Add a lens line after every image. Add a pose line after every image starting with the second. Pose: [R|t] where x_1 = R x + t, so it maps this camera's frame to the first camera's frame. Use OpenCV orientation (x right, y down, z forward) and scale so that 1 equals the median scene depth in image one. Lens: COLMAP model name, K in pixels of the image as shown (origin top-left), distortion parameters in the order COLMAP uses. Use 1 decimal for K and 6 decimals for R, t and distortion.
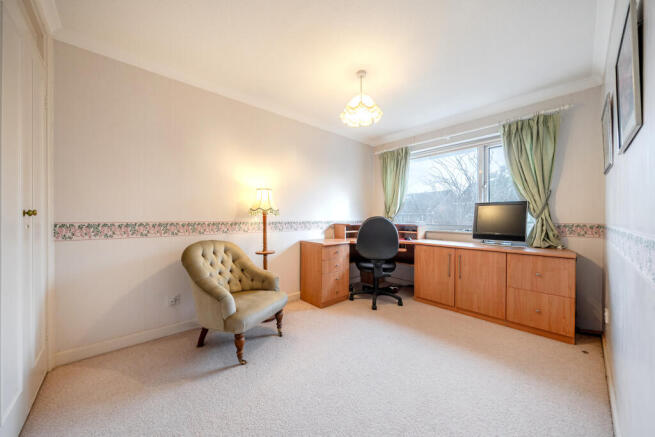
lens RADIAL K [[242.6, 0, 329.4], [0, 242.6, 212.2], [0, 0, 1]] dist [-0.001321, -0.000057]
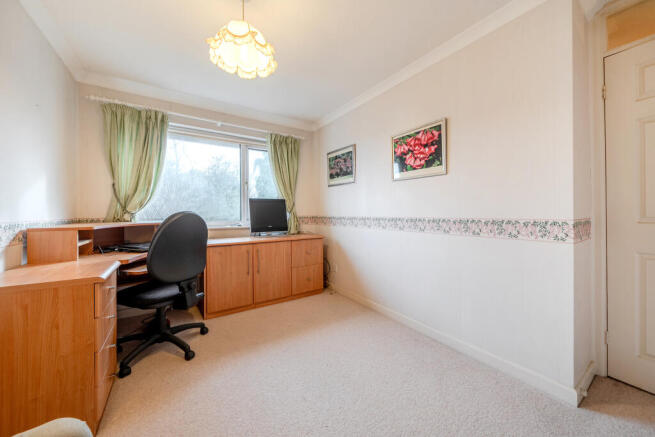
lens RADIAL K [[242.6, 0, 329.4], [0, 242.6, 212.2], [0, 0, 1]] dist [-0.001321, -0.000057]
pose [[0.119298, 0.004655, 0.992848, -0.413121], [-0.004002, 0.999983, -0.004208, 0.023967], [-0.992850, -0.003472, 0.119315, 0.575796]]
